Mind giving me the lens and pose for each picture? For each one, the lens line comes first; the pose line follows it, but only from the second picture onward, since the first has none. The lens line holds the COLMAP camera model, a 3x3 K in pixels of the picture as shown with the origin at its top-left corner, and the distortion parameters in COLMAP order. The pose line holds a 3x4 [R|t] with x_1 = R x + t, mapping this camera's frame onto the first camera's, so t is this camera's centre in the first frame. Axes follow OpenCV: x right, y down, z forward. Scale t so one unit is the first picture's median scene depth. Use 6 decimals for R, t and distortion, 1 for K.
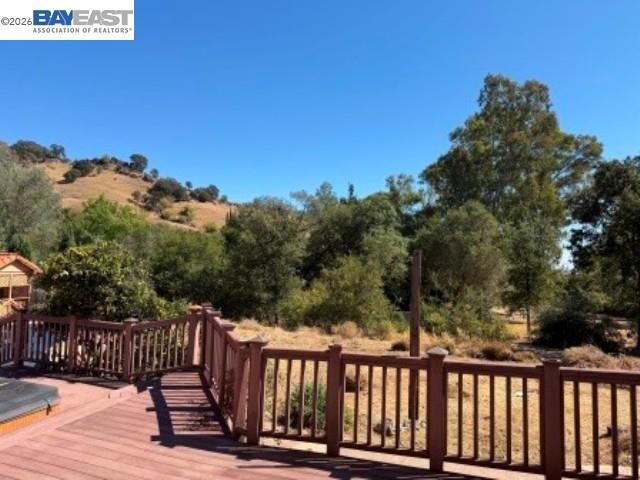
lens RADIAL K [[446.7, 0, 315.1], [0, 446.7, 239.9], [0, 0, 1]] dist [0.070438, -0.083946]
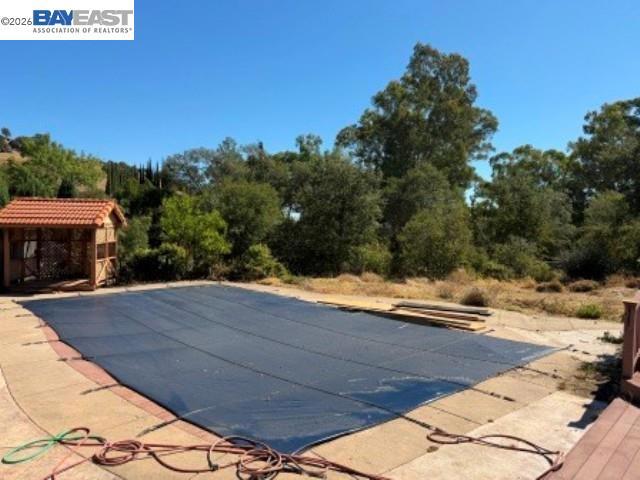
lens RADIAL K [[446.7, 0, 322.8], [0, 446.7, 241.5], [0, 0, 1]] dist [0.070438, -0.083946]
pose [[0.932808, -0.024157, 0.359564, -0.205293], [-0.006661, 0.996424, 0.084226, 0.011154], [-0.360313, -0.080962, 0.929311, 0.050438]]
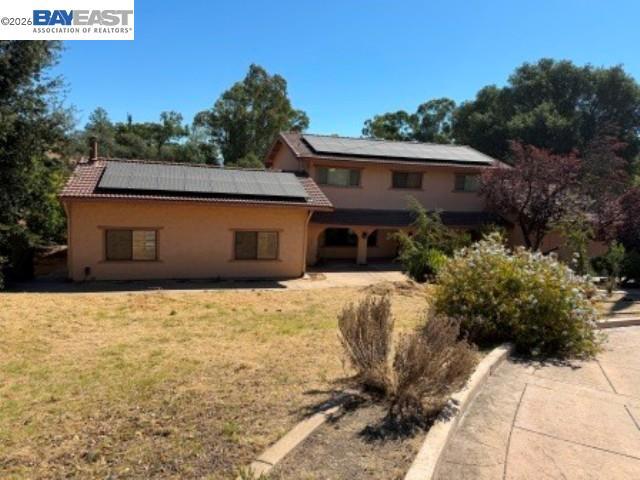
lens RADIAL K [[446.7, 0, 319.0], [0, 446.7, 239.2], [0, 0, 1]] dist [0.070438, -0.083946]
pose [[0.792241, -0.055099, 0.607716, -0.371793], [-0.064398, 0.982804, 0.173059, -0.055705], [-0.606801, -0.176240, 0.775069, -0.393932]]
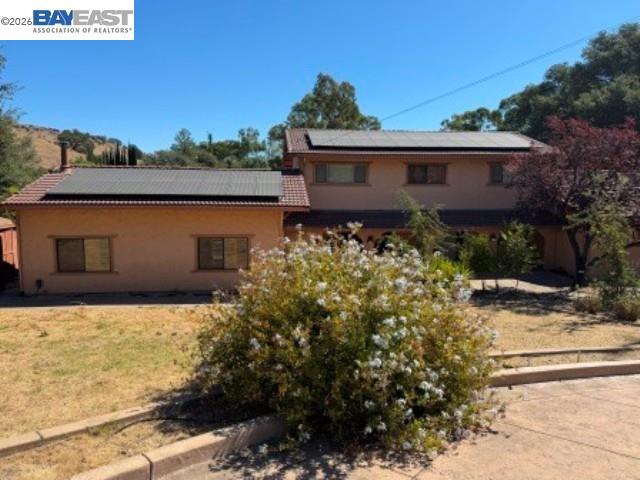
lens RADIAL K [[446.7, 0, 320.2], [0, 446.7, 237.8], [0, 0, 1]] dist [0.070438, -0.083946]
pose [[0.897892, -0.058263, 0.436343, -0.289633], [-0.010676, 0.988030, 0.153895, -0.047510], [-0.440086, -0.142839, 0.886522, -0.393321]]
